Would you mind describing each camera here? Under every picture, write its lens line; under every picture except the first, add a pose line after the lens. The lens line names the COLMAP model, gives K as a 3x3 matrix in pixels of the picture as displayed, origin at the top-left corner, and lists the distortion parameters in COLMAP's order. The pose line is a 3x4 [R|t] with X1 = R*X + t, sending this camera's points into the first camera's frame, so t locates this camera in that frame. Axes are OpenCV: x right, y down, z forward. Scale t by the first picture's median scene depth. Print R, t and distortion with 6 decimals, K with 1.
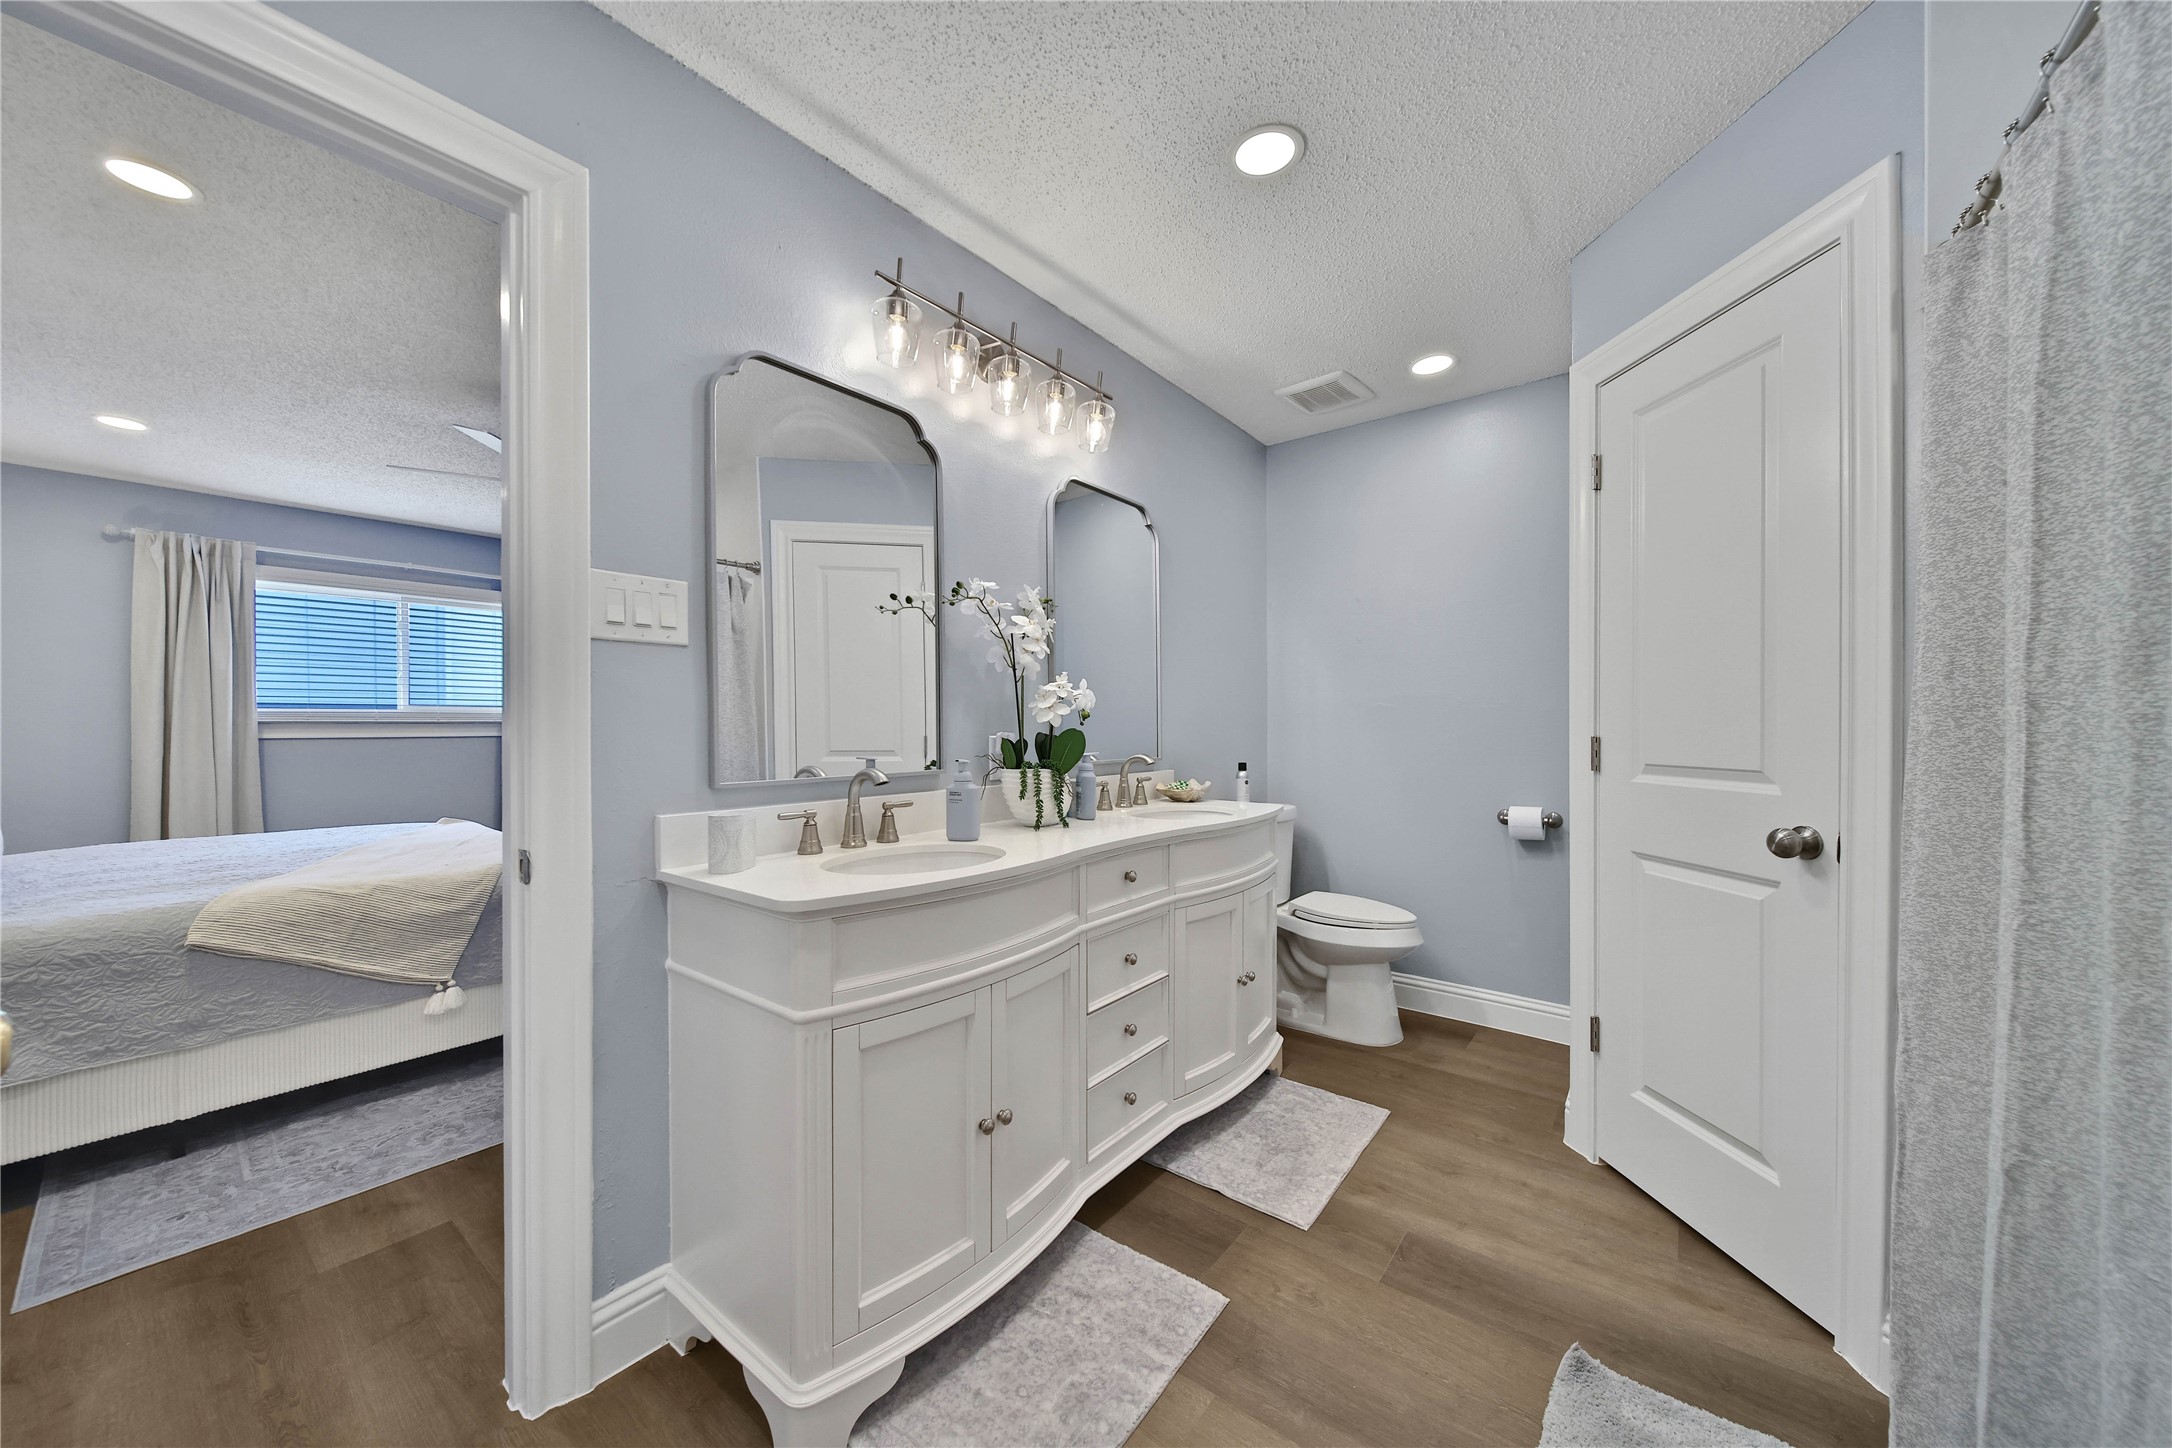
lens RADIAL K [[761.3, 0, 1076.5], [0, 761.3, 731.2], [0, 0, 1]] dist [-0.001035, -0.000358]
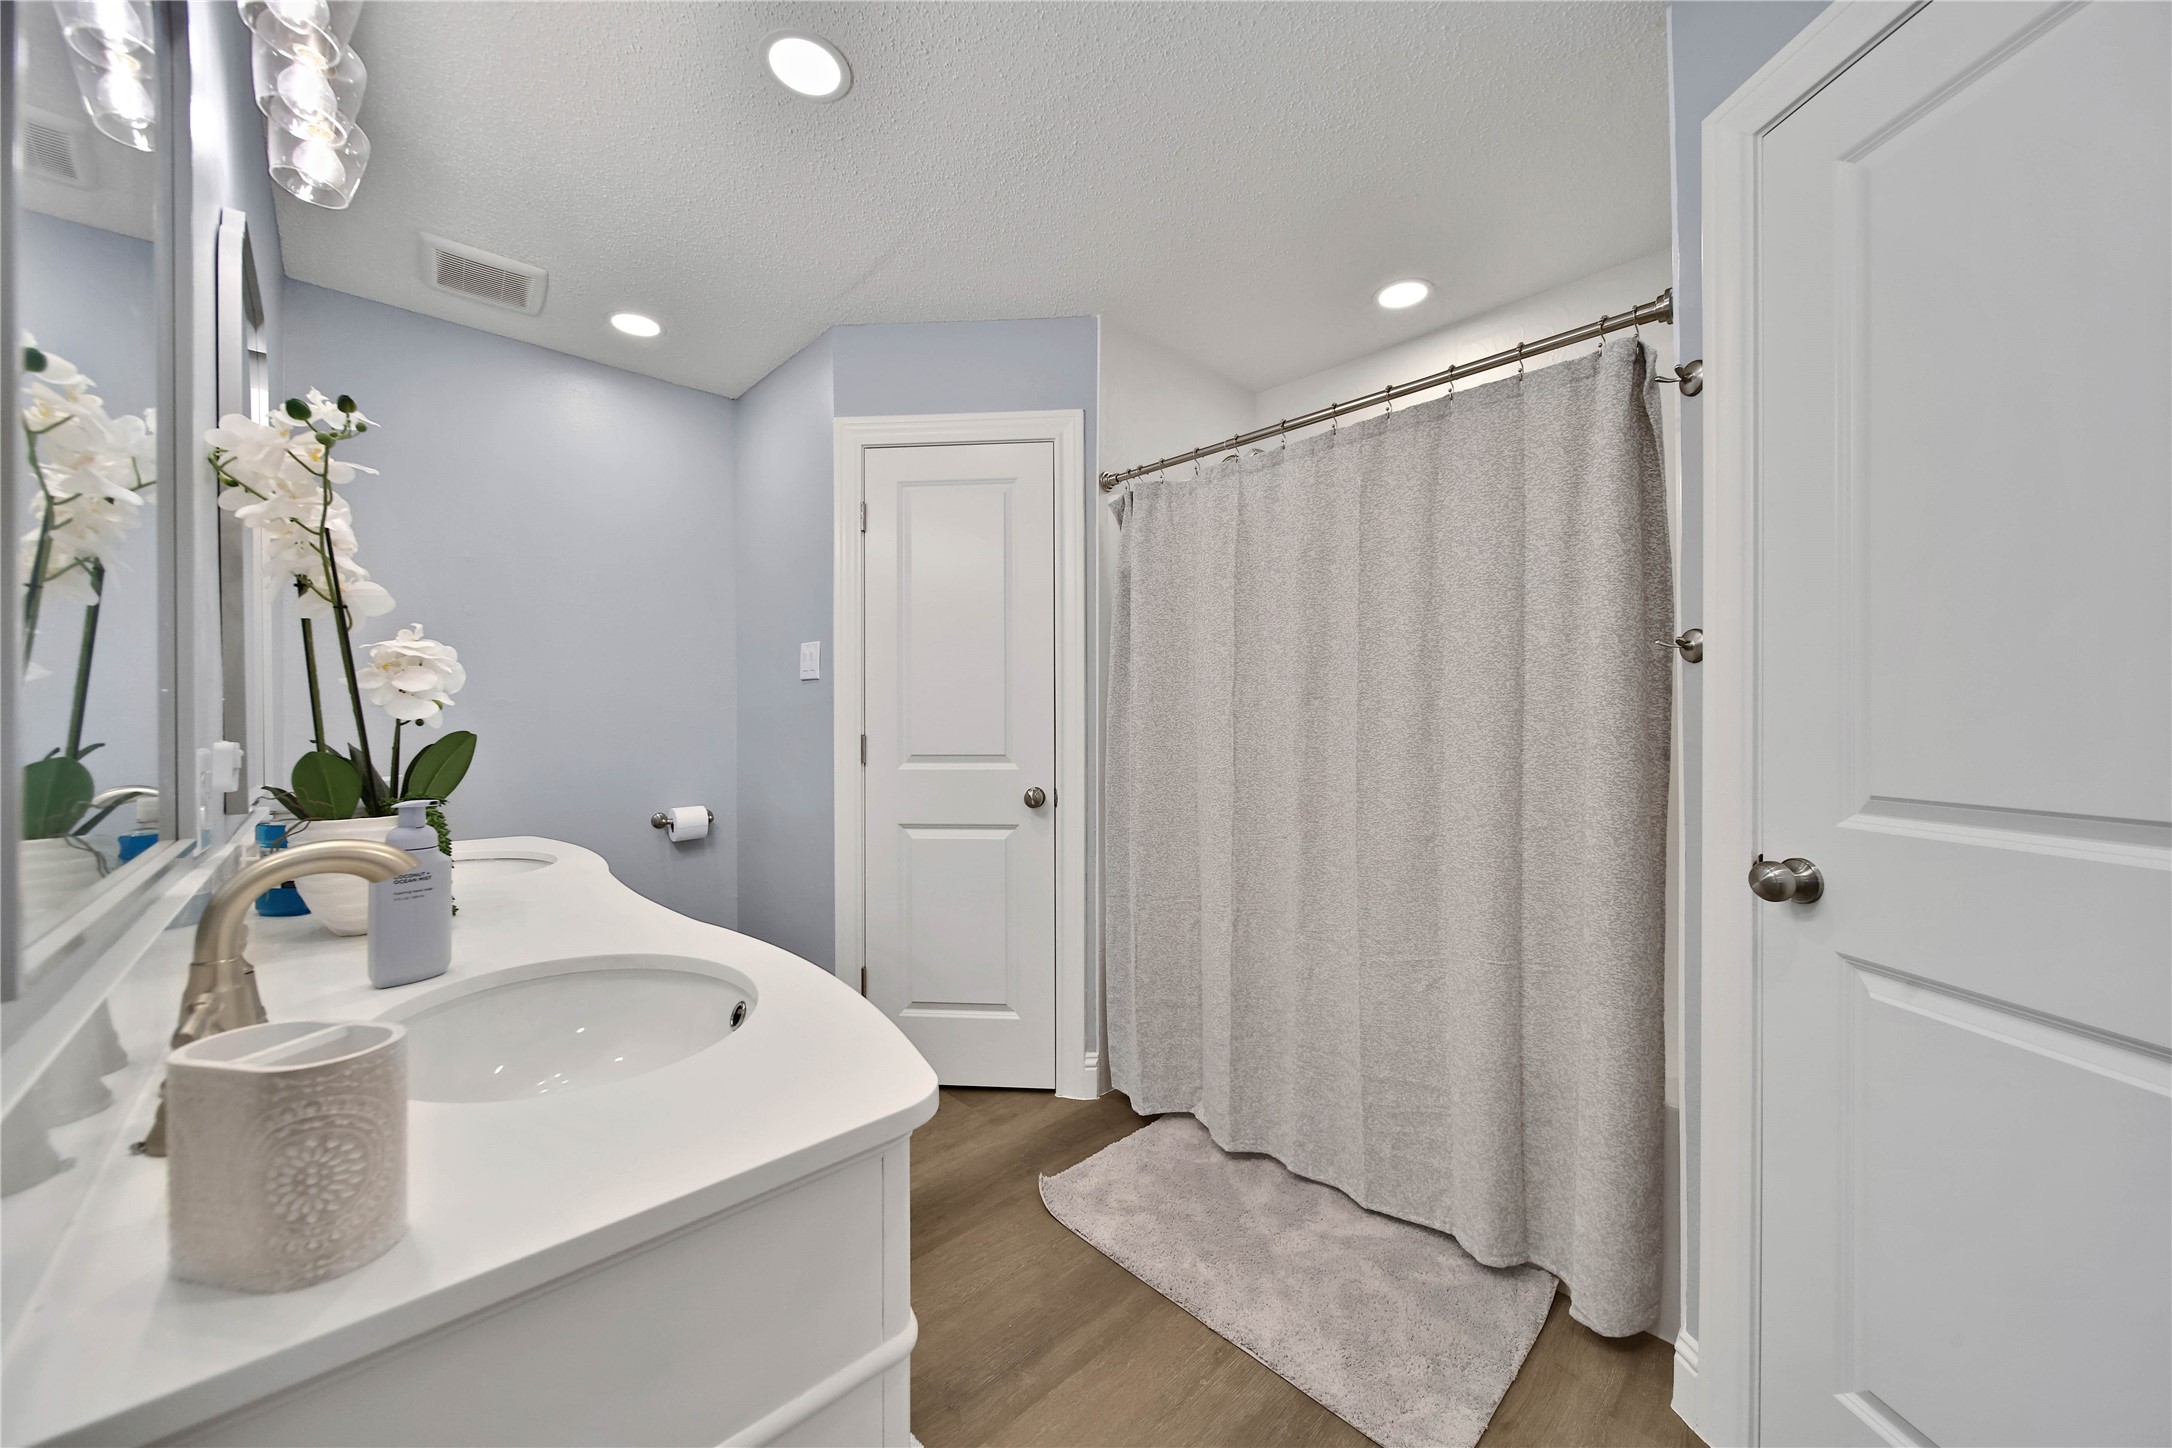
lens RADIAL K [[776.6, 0, 1083.3], [0, 776.6, 723.8], [0, 0, 1]] dist [-0.000534, -0.000144]
pose [[0.148721, -0.002787, 0.988875, -0.632836], [0.014174, 0.999899, 0.000686, -0.009369], [-0.988778, 0.013914, 0.148745, 0.619915]]
